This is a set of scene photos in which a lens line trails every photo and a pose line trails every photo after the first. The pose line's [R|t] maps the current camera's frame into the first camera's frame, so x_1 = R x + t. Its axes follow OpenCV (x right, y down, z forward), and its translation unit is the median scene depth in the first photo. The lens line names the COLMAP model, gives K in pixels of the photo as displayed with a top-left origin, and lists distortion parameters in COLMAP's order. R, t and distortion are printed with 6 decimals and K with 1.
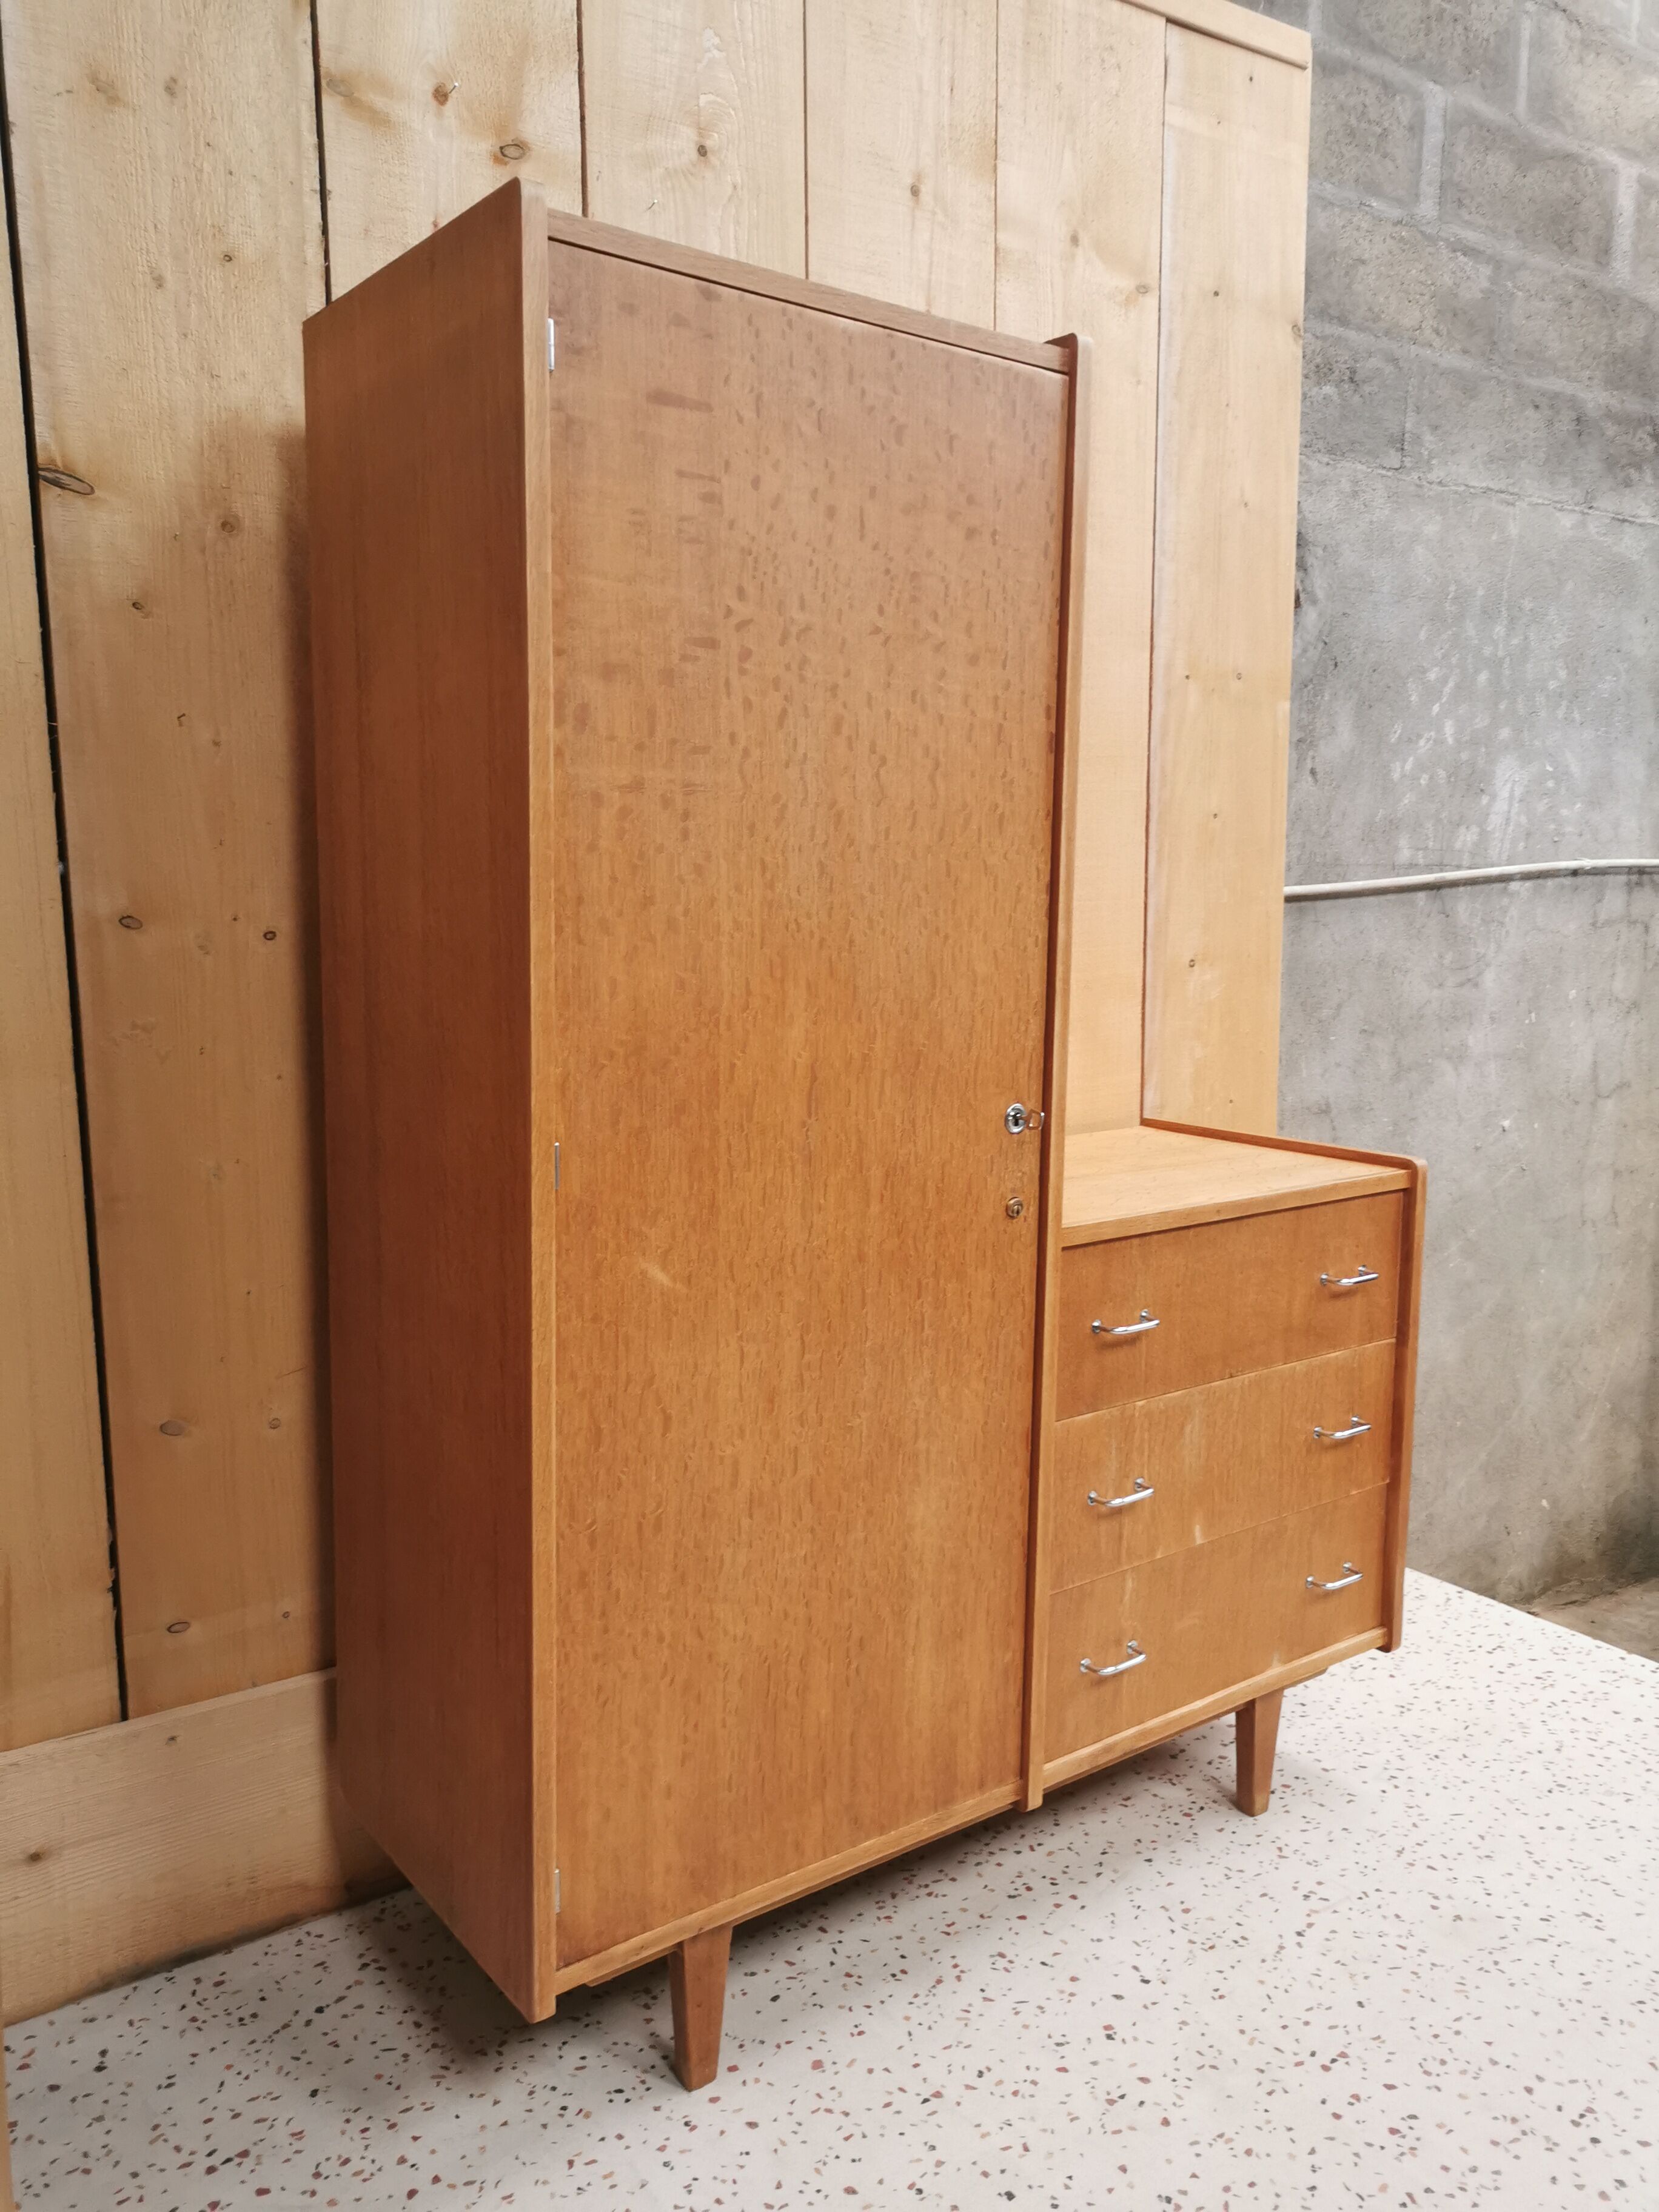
lens RADIAL K [[1705.5, 0, 826.3], [0, 1705.5, 1108.4], [0, 0, 1]] dist [0.051801, -0.043031]
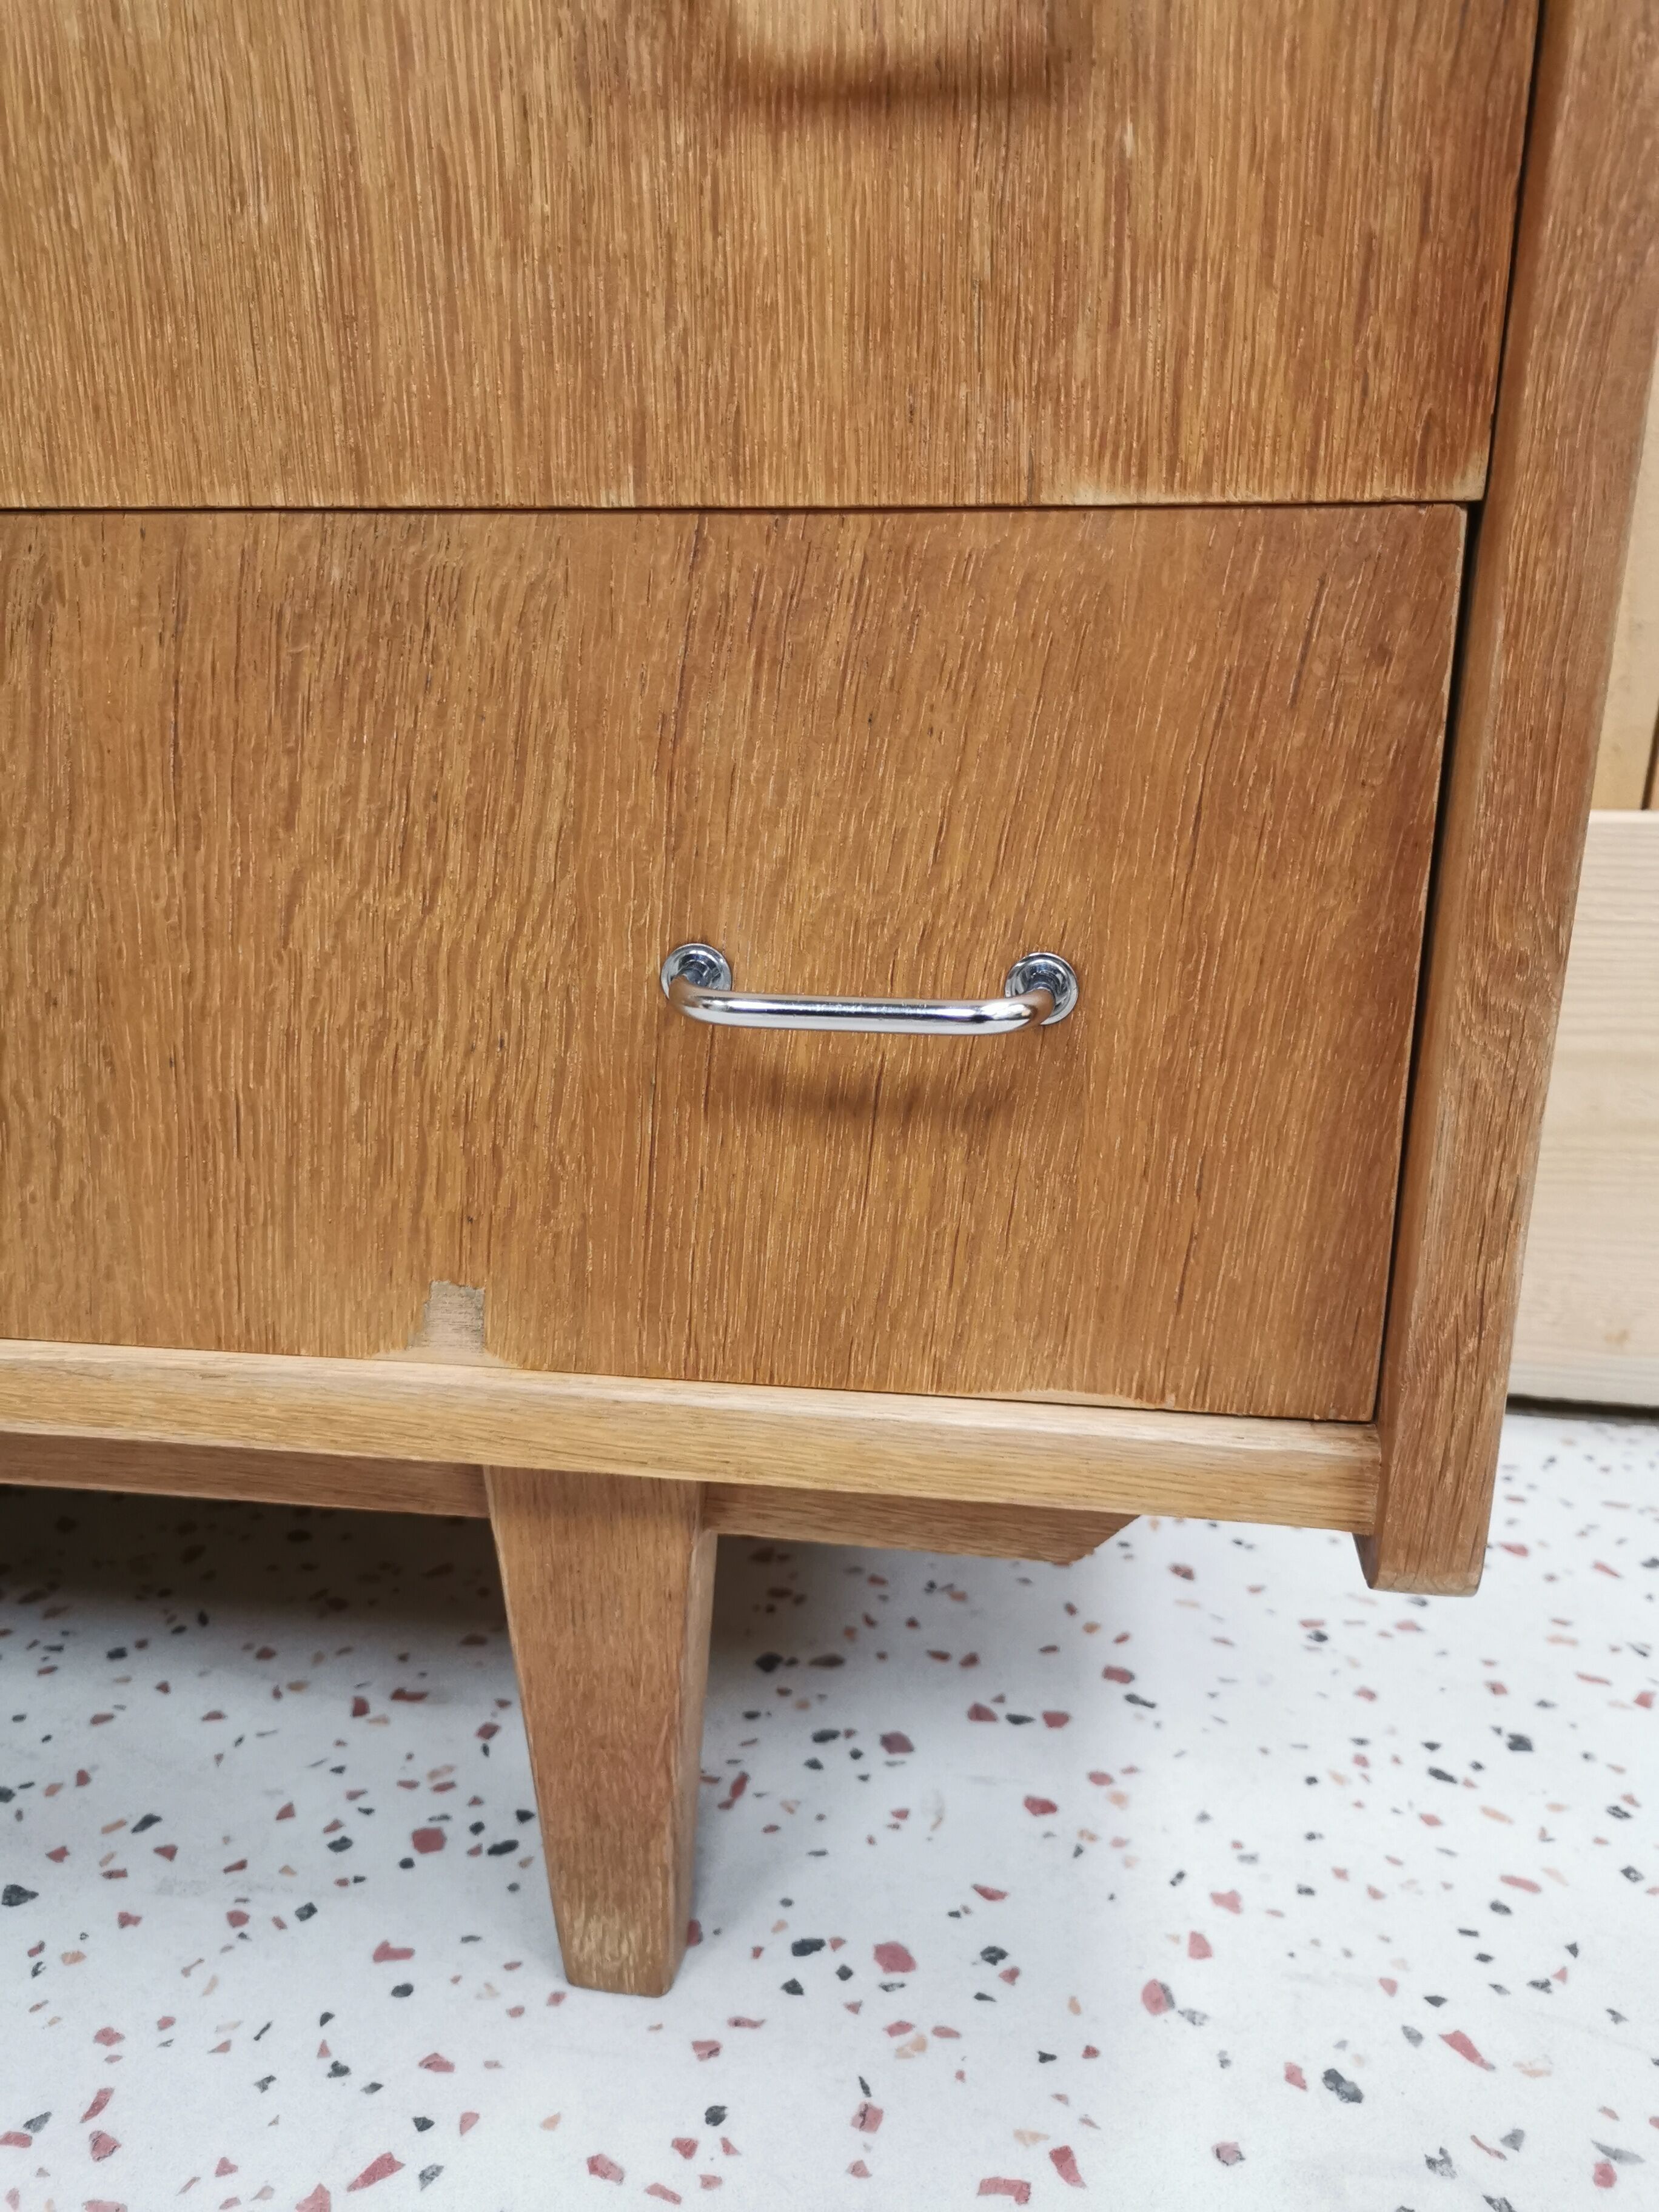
lens RADIAL K [[1729.4, 0, 826.7], [0, 1729.4, 1110.0], [0, 0, 1]] dist [0.025254, -0.011701]
pose [[0.709110, 0.203470, -0.675103, 0.535616], [-0.087734, 0.975480, 0.201847, 0.327549], [0.699619, -0.083902, 0.709573, 1.148755]]
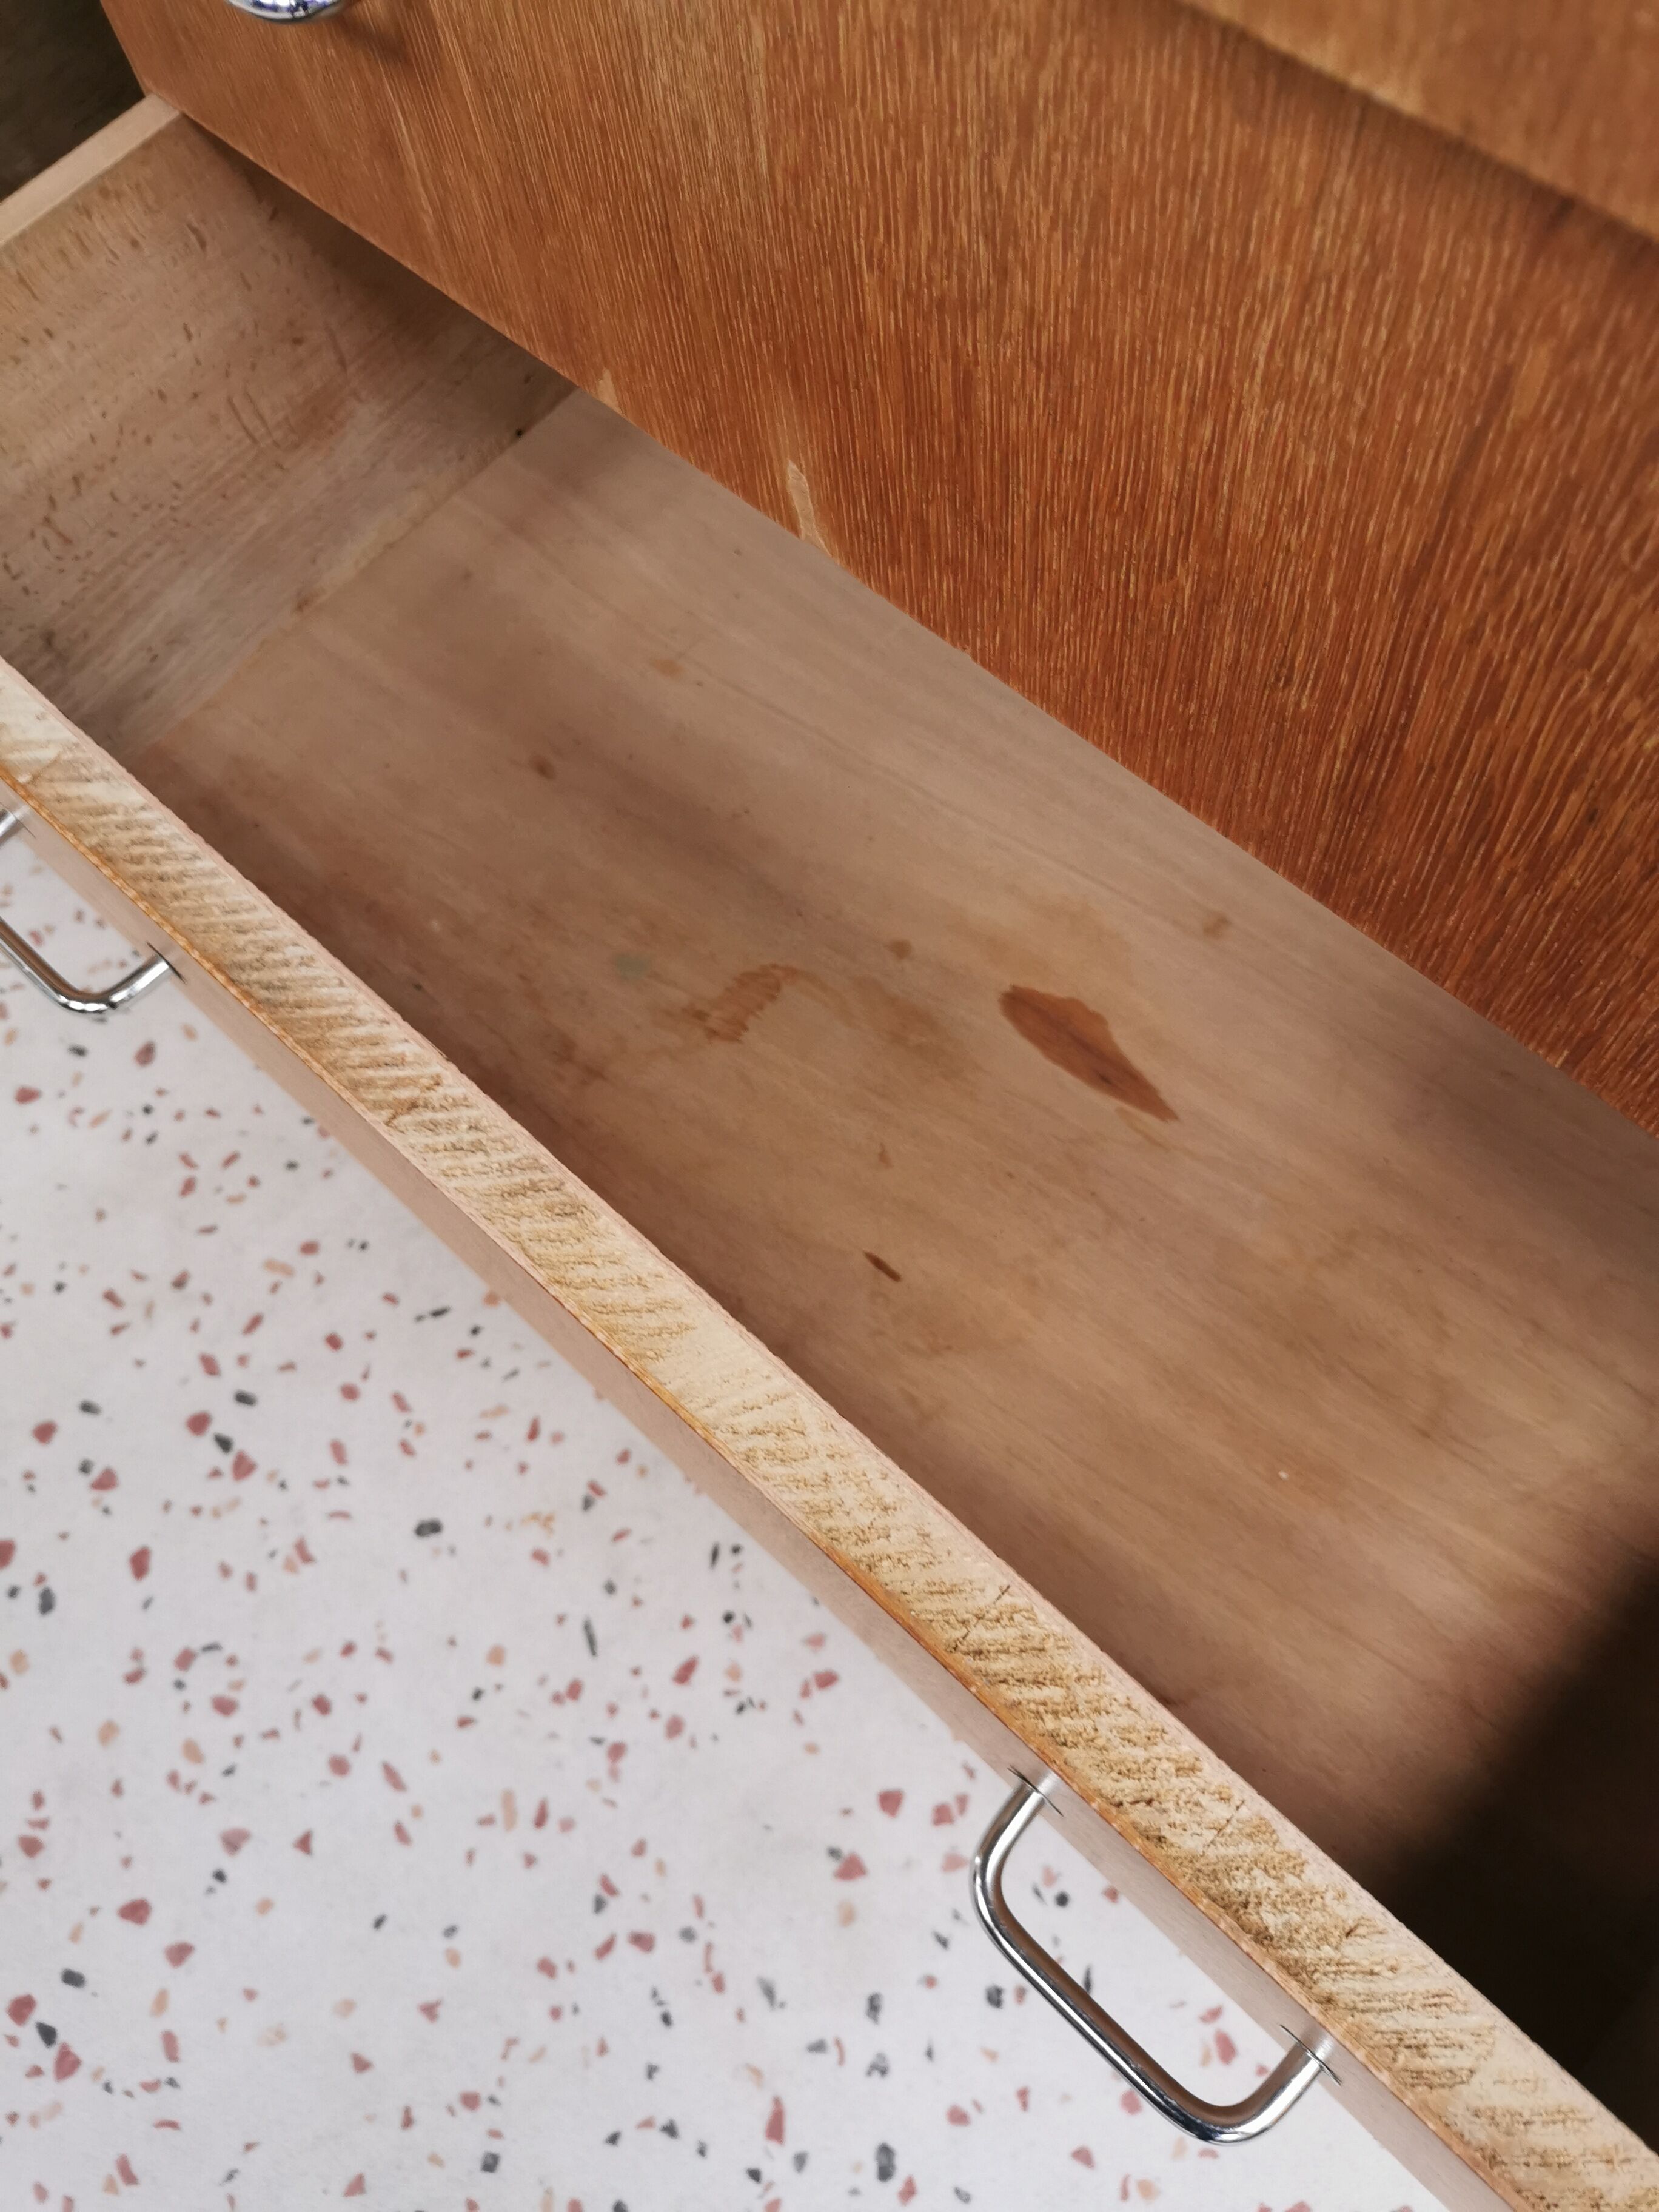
lens RADIAL K [[1731.6, 0, 831.9], [0, 1731.6, 1113.4], [0, 0, 1]] dist [0.009794, -0.013922]
pose [[0.172003, 0.895725, -0.409989, 0.444976], [-0.055910, 0.424398, 0.903748, 0.125265], [0.983508, -0.132526, 0.123077, 1.165196]]
